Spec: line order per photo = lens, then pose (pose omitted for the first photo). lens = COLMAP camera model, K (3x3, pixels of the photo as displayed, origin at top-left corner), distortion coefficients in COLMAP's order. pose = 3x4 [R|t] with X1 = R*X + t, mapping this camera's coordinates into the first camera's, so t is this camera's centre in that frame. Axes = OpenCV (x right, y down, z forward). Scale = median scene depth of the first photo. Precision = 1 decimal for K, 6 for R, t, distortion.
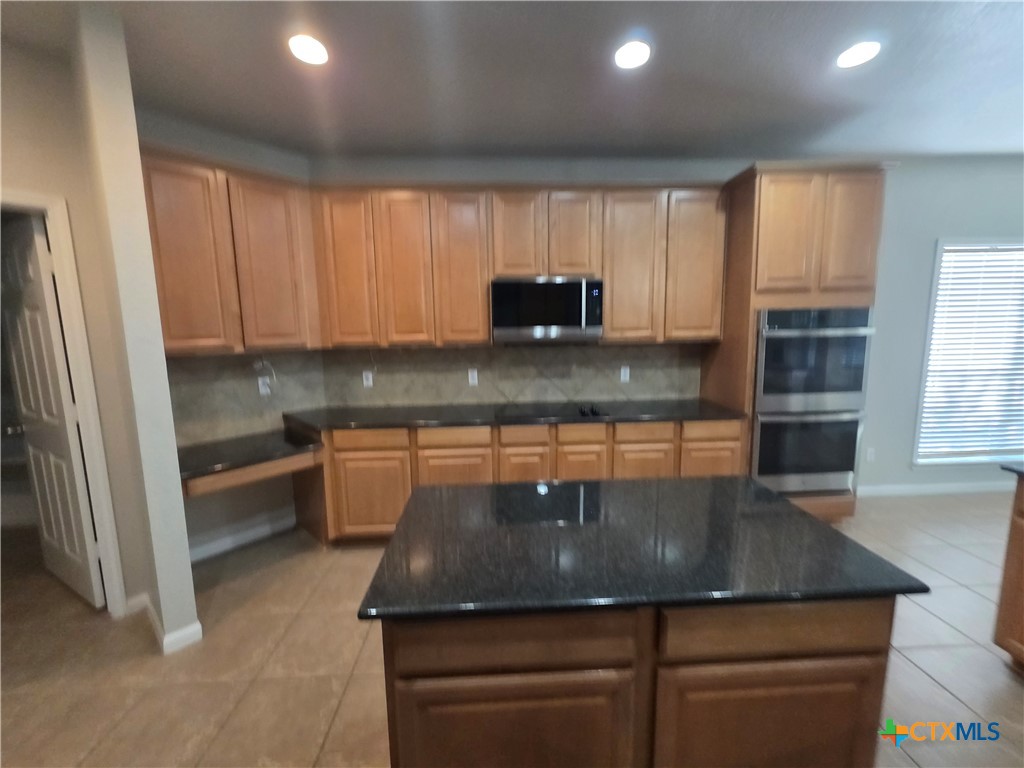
lens RADIAL K [[405.5, 0, 509.3], [0, 405.5, 381.5], [0, 0, 1]] dist [-0.001245, 0.000867]
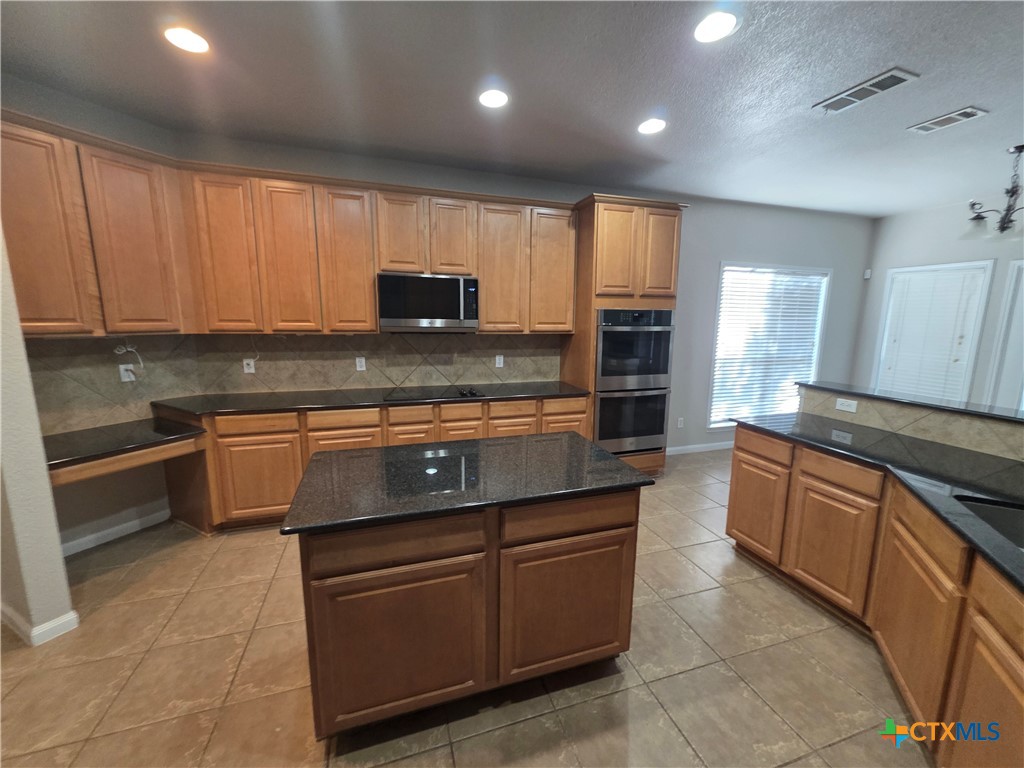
lens RADIAL K [[405.5, 0, 505.2], [0, 405.5, 390.0], [0, 0, 1]] dist [-0.001245, 0.000867]
pose [[0.966602, -0.018045, 0.255646, 0.003874], [0.007306, 0.999053, 0.042897, 0.018338], [-0.256178, -0.039596, 0.965818, -0.156076]]
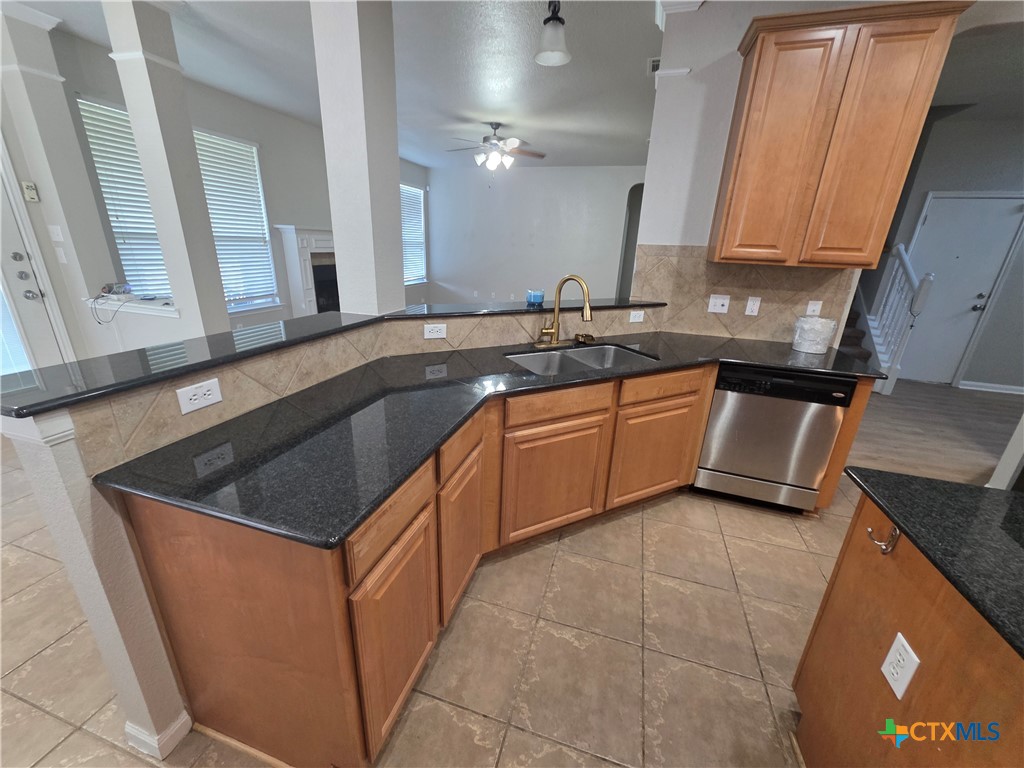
lens RADIAL K [[405.5, 0, 514.2], [0, 405.5, 382.4], [0, 0, 1]] dist [-0.001245, 0.000867]
pose [[-0.945946, -0.125639, 0.298999, 0.598357], [0.018853, 0.899056, 0.437428, -0.092000], [-0.323775, 0.419421, -0.848090, 0.820742]]
